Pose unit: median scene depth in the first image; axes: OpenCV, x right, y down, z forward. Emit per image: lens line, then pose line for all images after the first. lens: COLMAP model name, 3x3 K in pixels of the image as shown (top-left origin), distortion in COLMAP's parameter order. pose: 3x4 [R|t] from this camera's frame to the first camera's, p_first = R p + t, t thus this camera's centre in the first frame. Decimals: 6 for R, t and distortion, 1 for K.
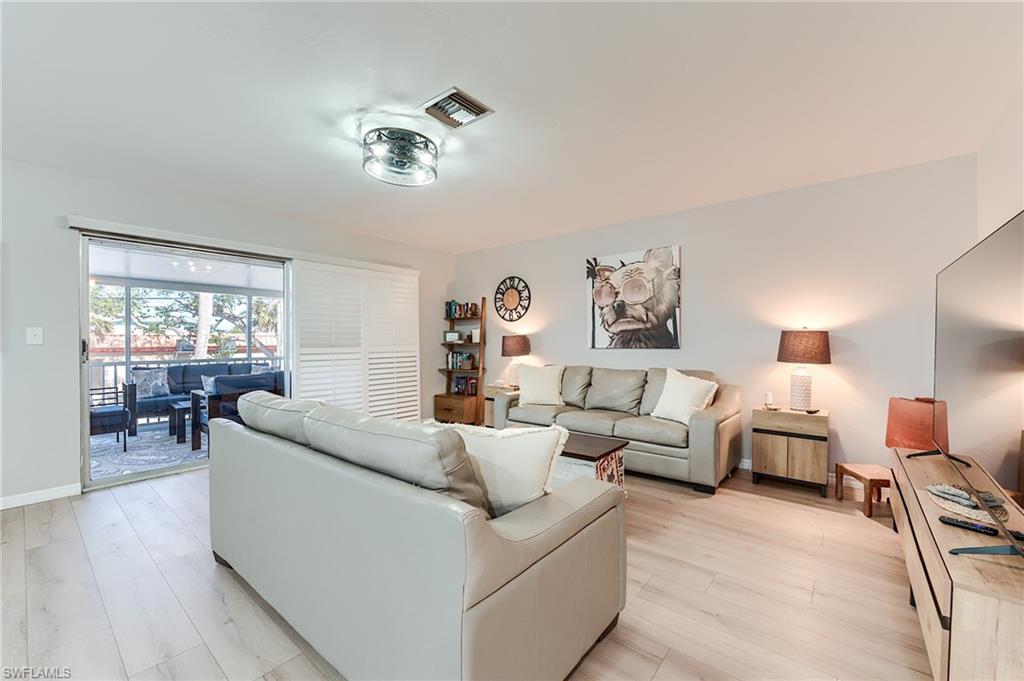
lens RADIAL K [[411.2, 0, 513.4], [0, 411.2, 342.8], [0, 0, 1]] dist [-0.002639, -0.002925]
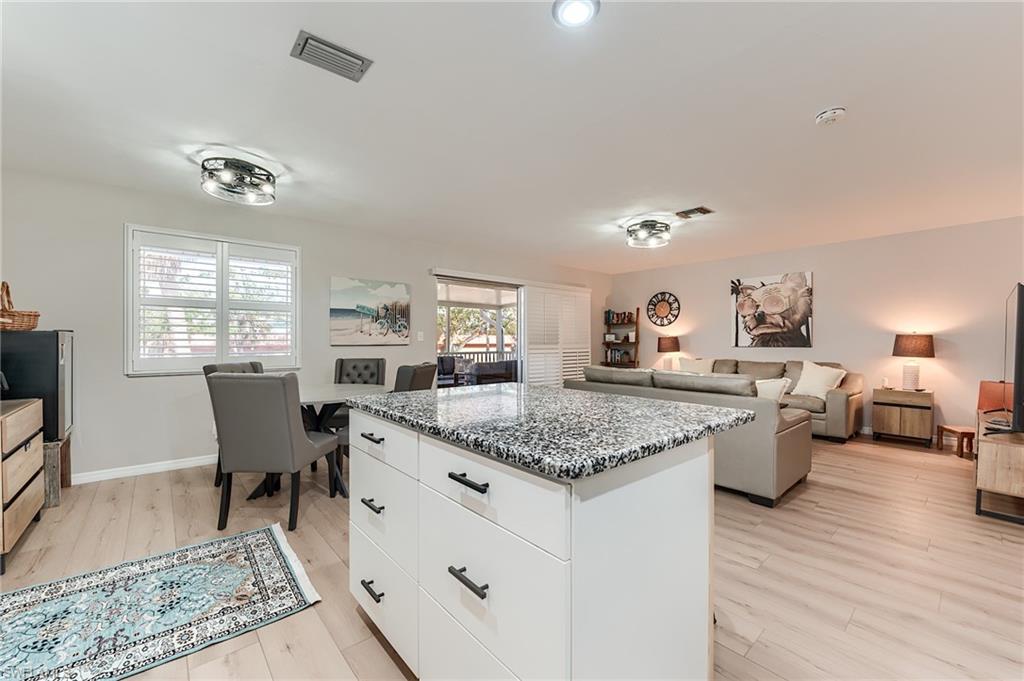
lens RADIAL K [[411.2, 0, 515.7], [0, 411.2, 342.6], [0, 0, 1]] dist [-0.002639, -0.002925]
pose [[0.986462, 0.005155, -0.163910, -0.340860], [-0.005373, 0.999985, -0.000887, 0.005976], [0.163903, 0.001756, 0.986475, -0.506342]]
